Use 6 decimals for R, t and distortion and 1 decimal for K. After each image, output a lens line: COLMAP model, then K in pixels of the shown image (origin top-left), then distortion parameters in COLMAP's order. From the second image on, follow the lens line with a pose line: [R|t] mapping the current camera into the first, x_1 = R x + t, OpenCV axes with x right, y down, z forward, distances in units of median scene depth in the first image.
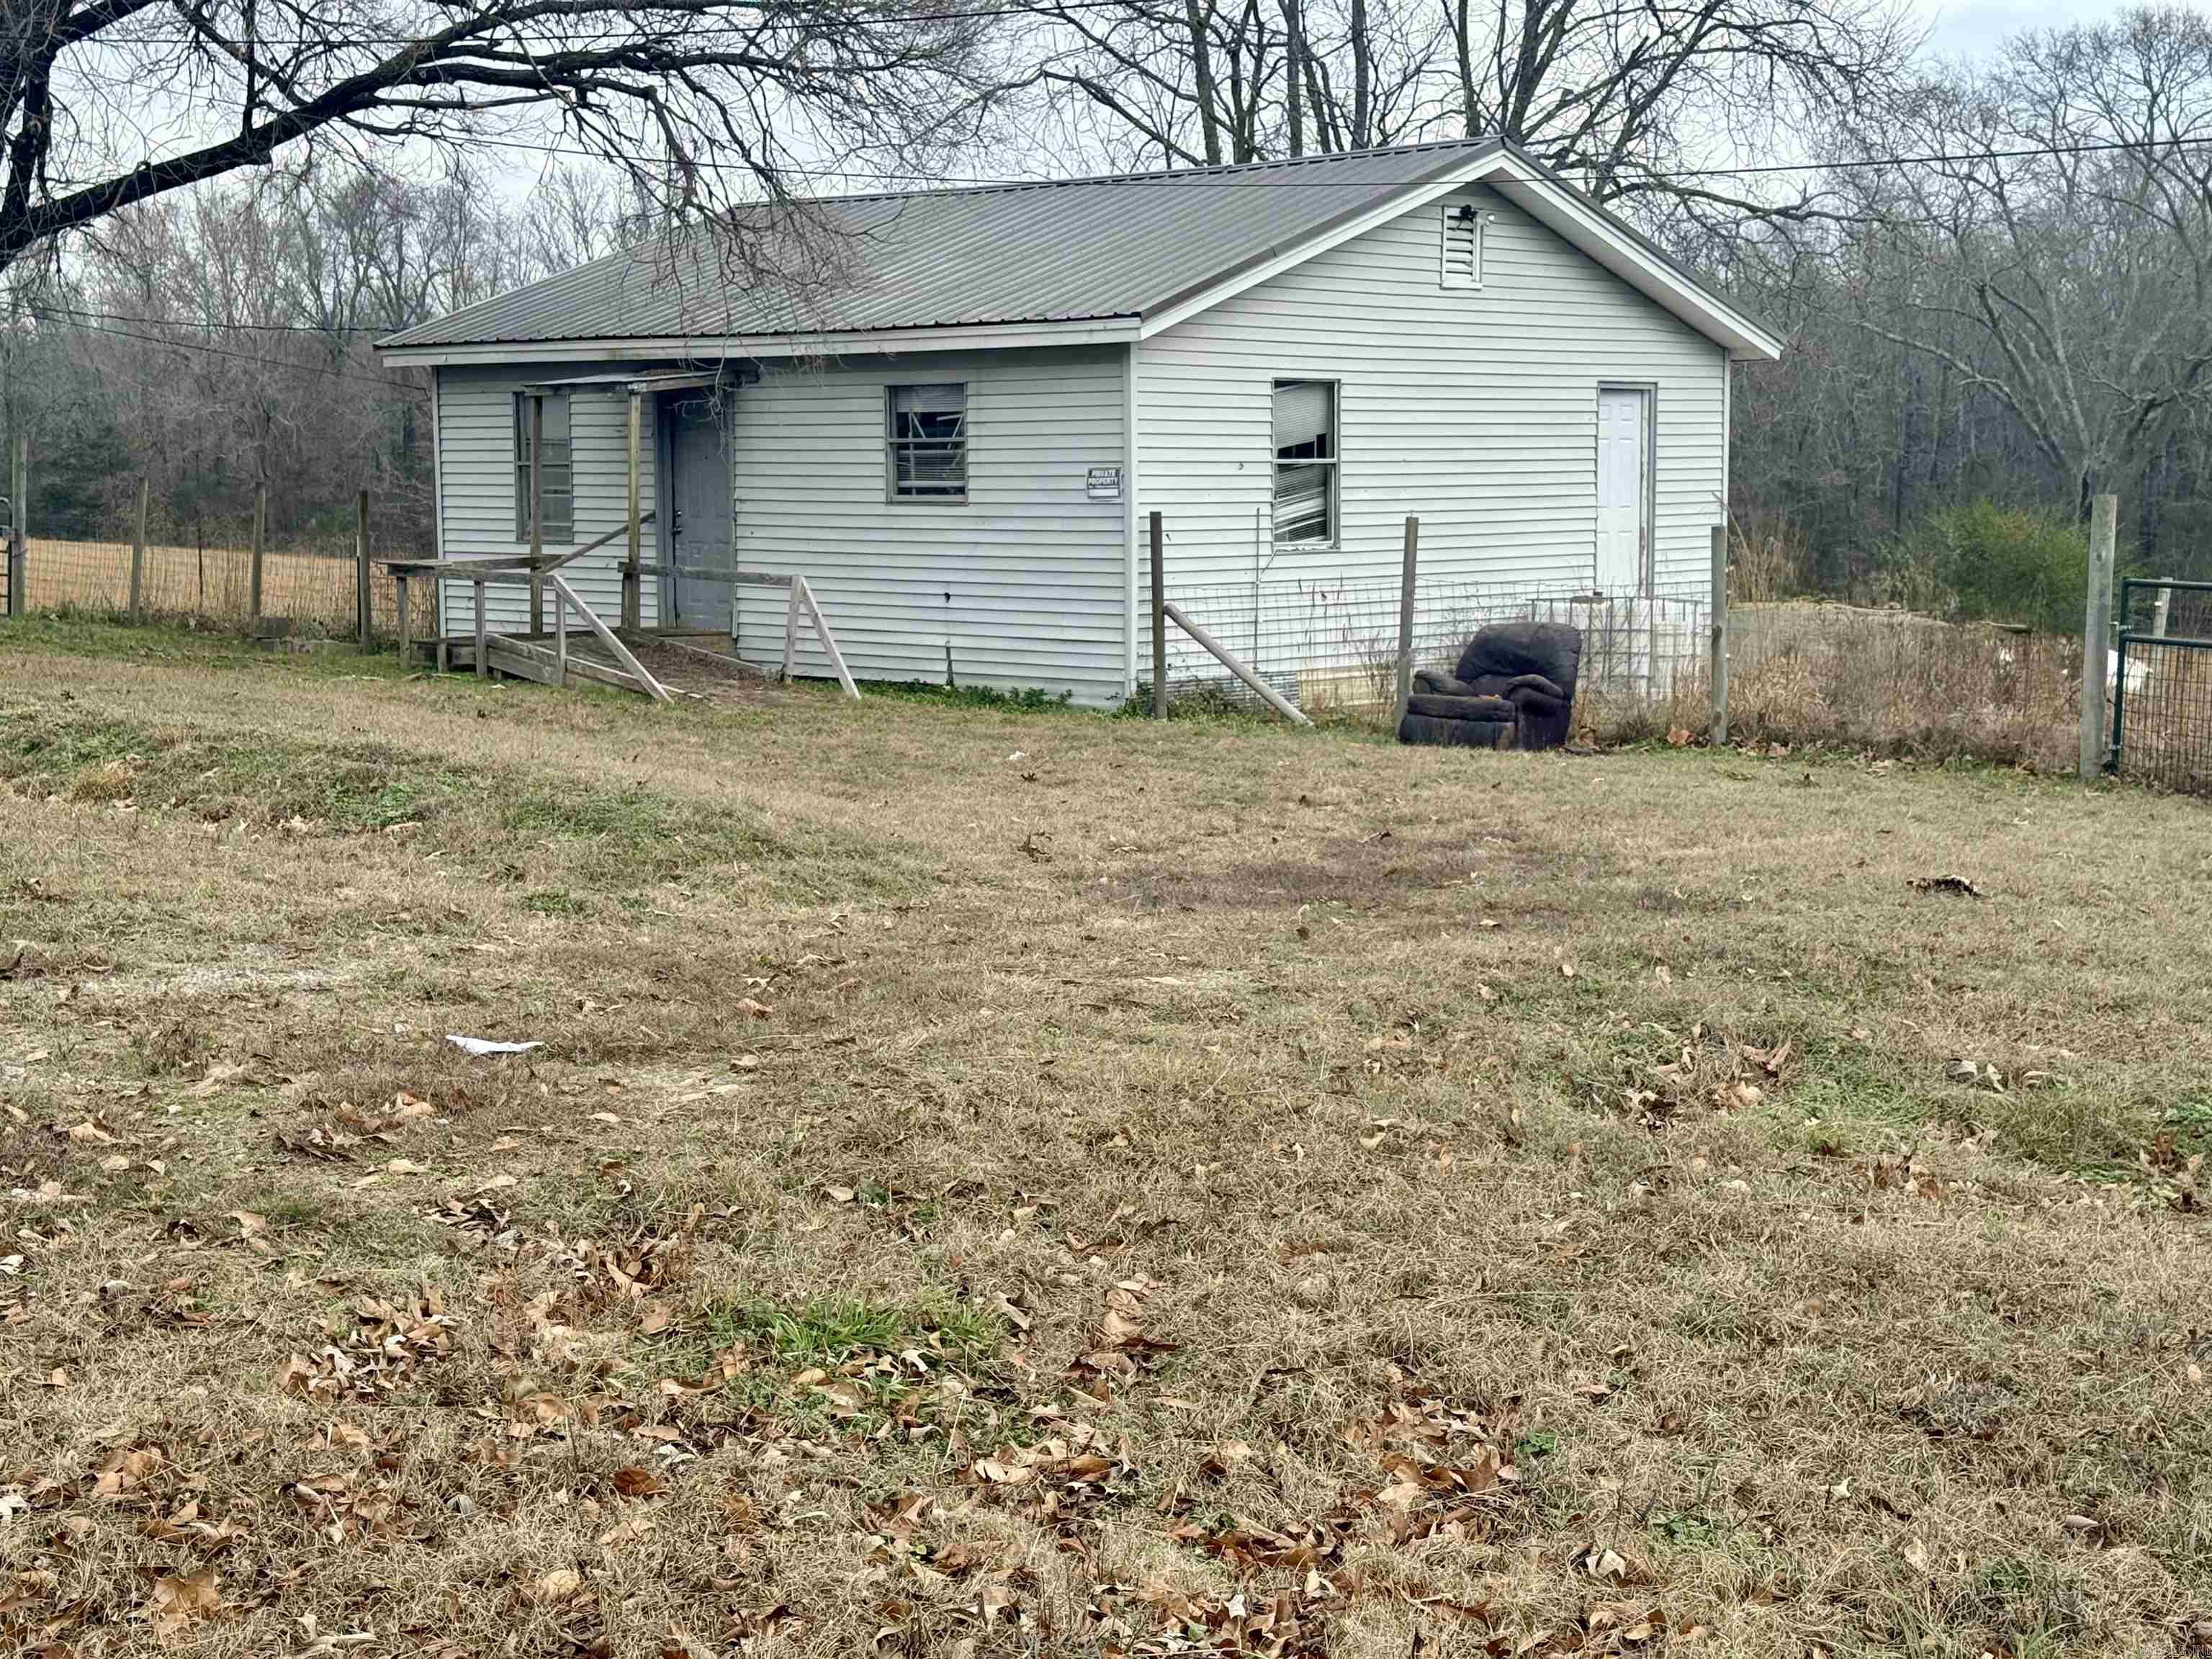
lens RADIAL K [[3086.9, 0, 1100.9], [0, 3086.9, 823.3], [0, 0, 1]] dist [0.130667, 0.000000]
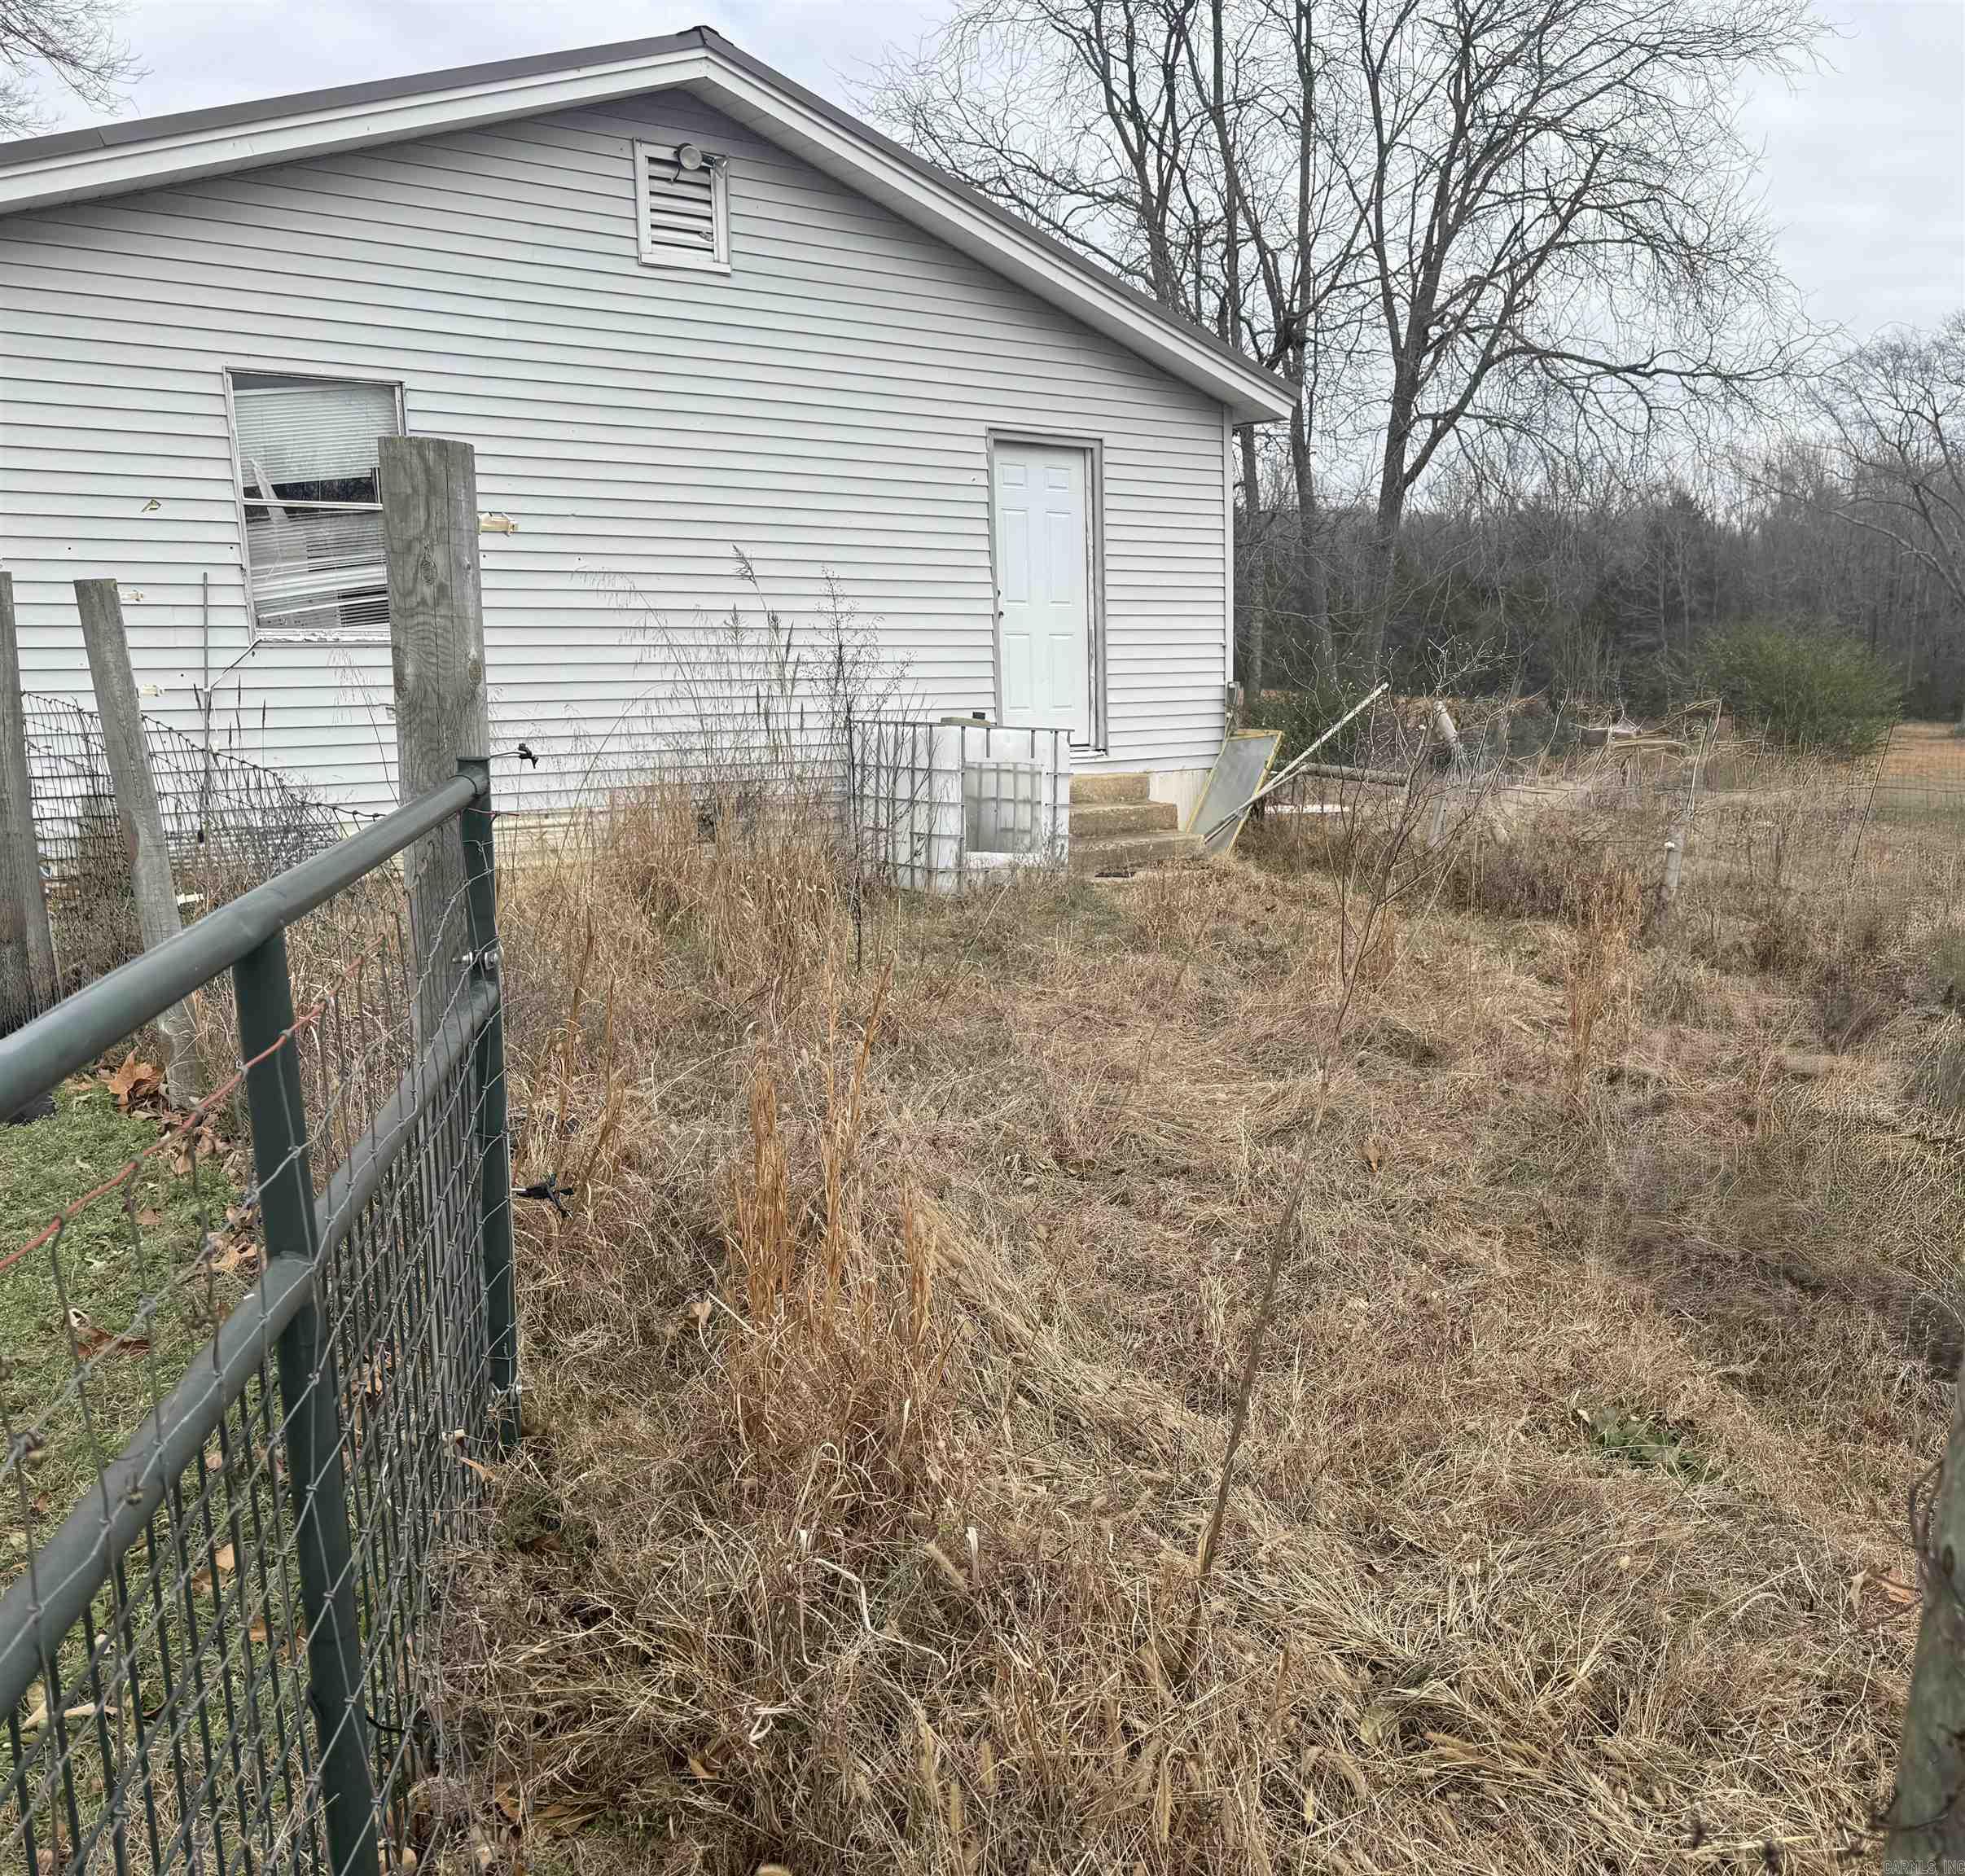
lens RADIAL K [[1991.2, 0, 984.8], [0, 1991.2, 940.1], [0, 0, 1]] dist [0.009932, 0.000000]
pose [[0.987223, 0.050071, -0.151274, 0.358754], [-0.041313, 0.997313, 0.060498, -0.074228], [0.153896, -0.053476, 0.986639, 0.788356]]
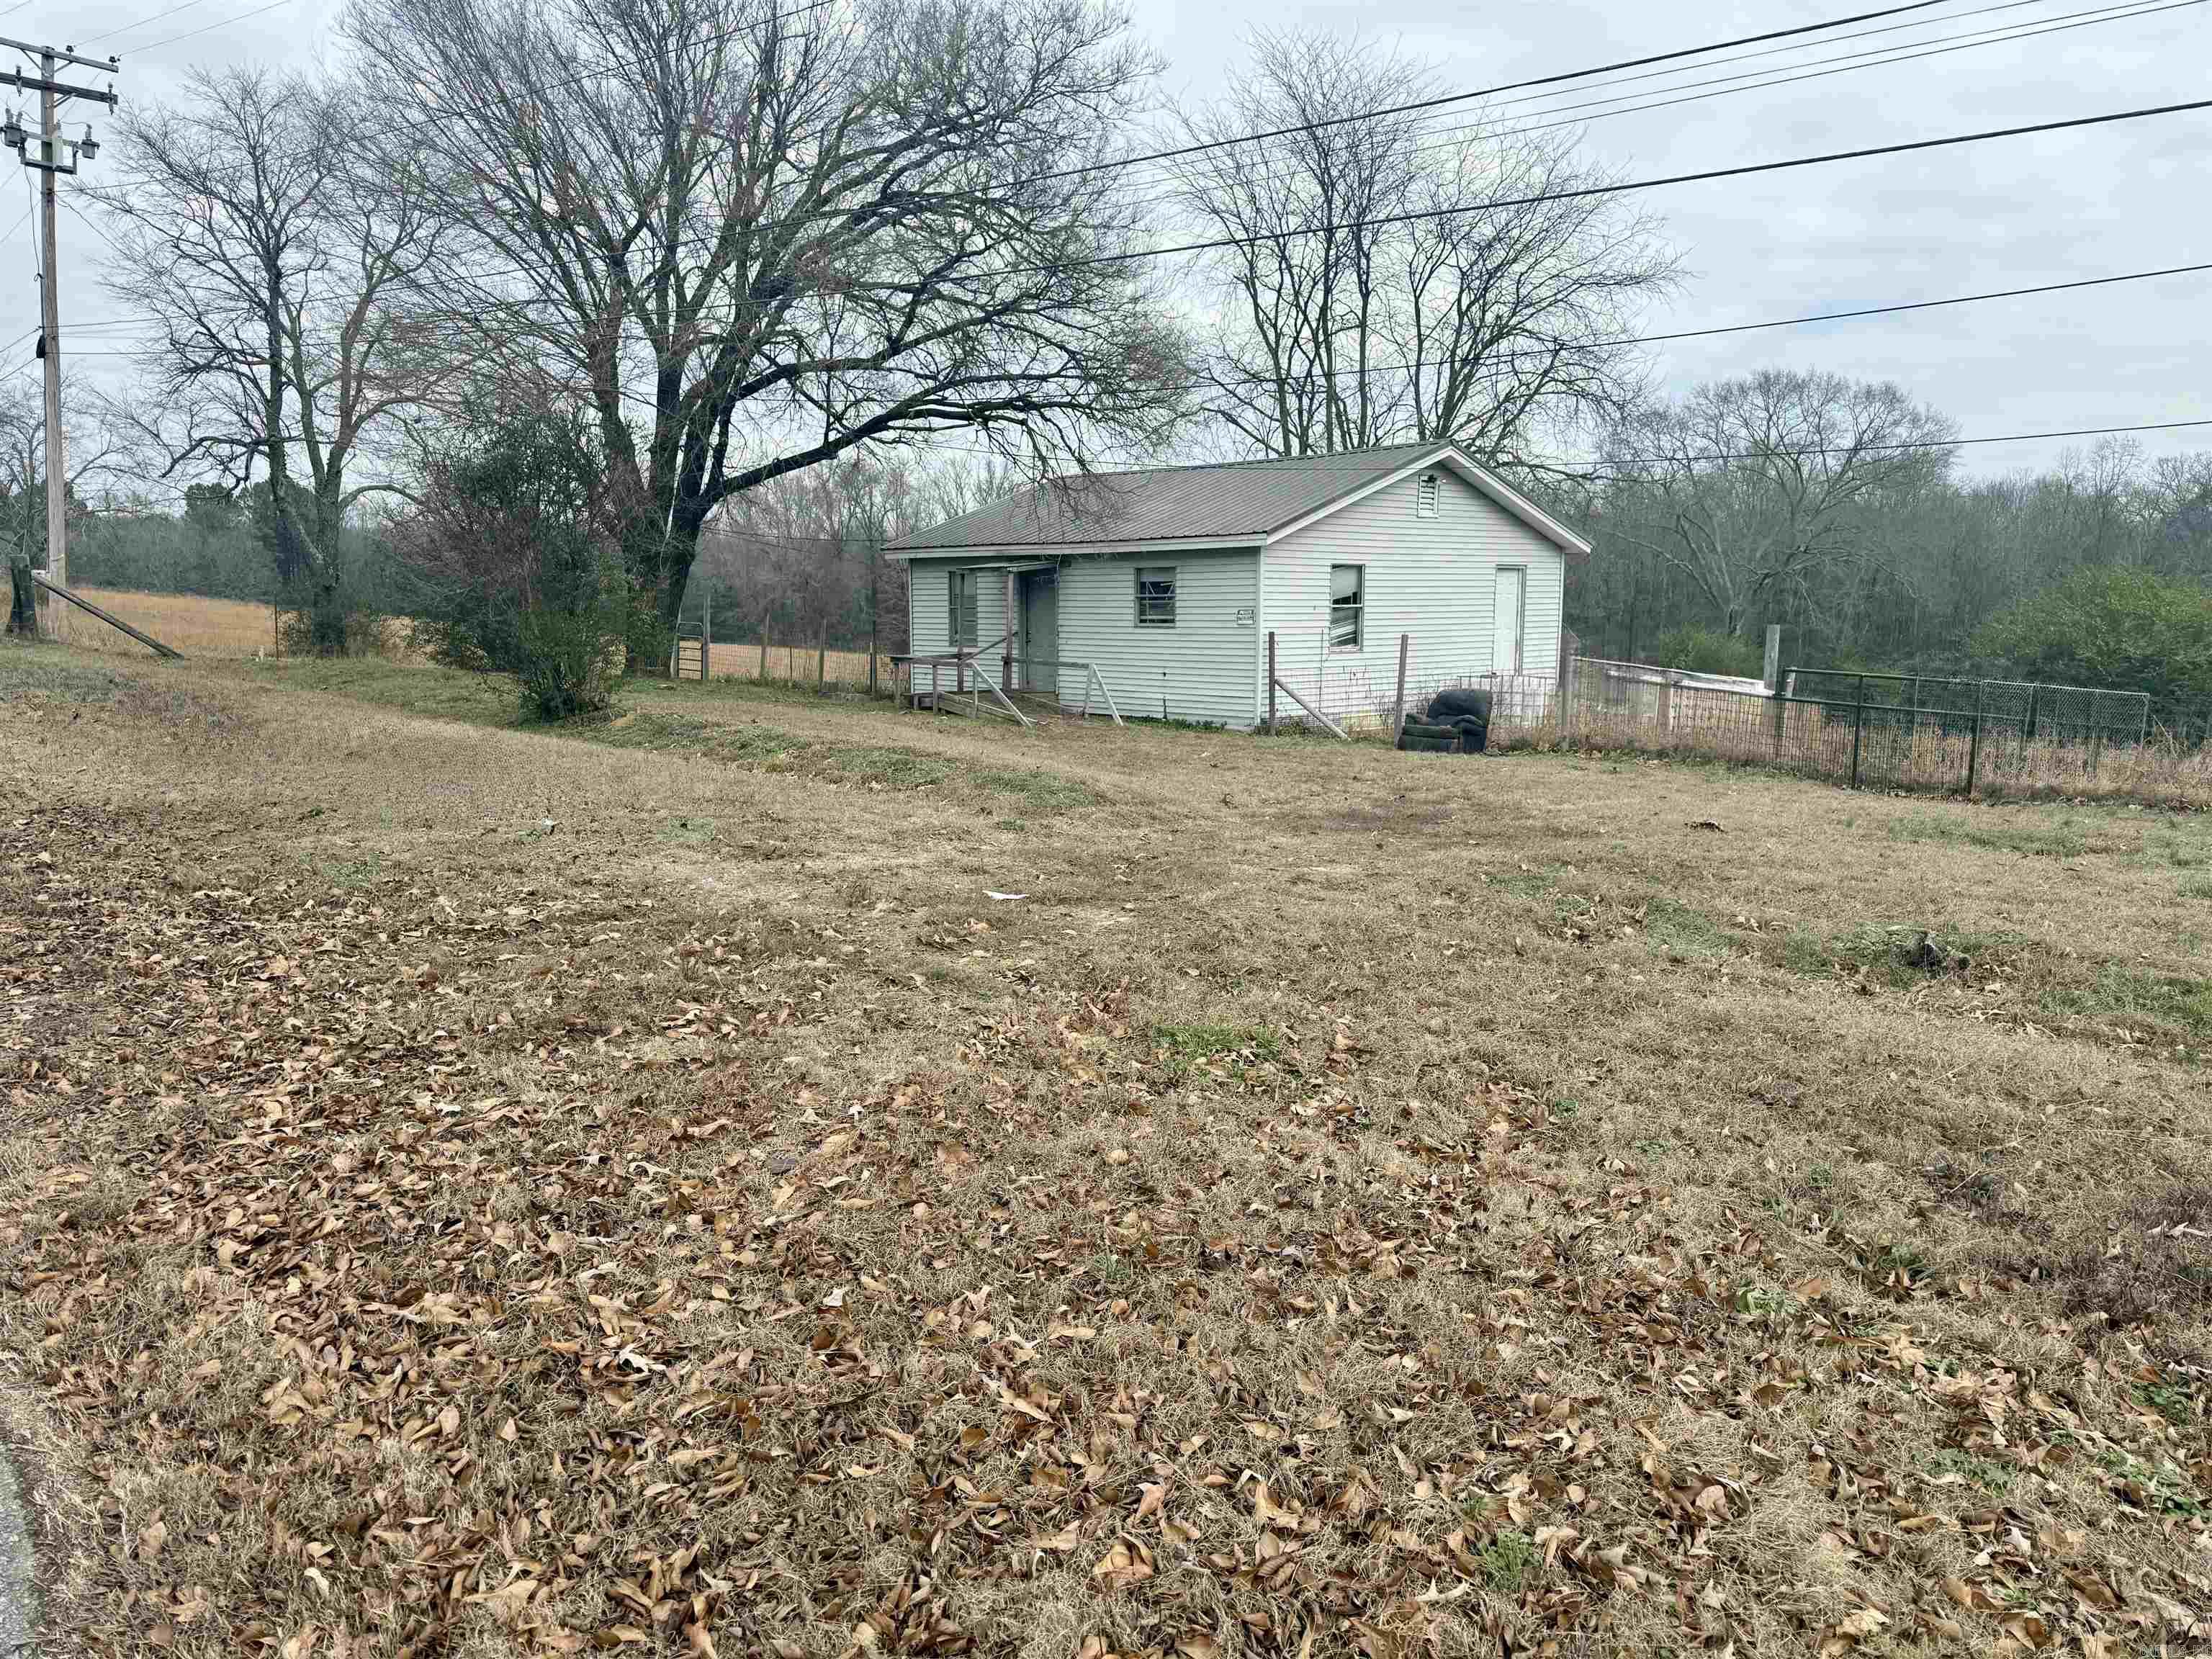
lens RADIAL K [[1548.3, 0, 1102.2], [0, 1548.3, 832.6], [0, 0, 1]] dist [0.088664, -0.021019]
pose [[0.997280, 0.013528, -0.072454, -0.020798], [-0.011385, 0.999488, 0.029907, -0.000497], [0.072822, -0.029001, 0.996923, -0.004733]]
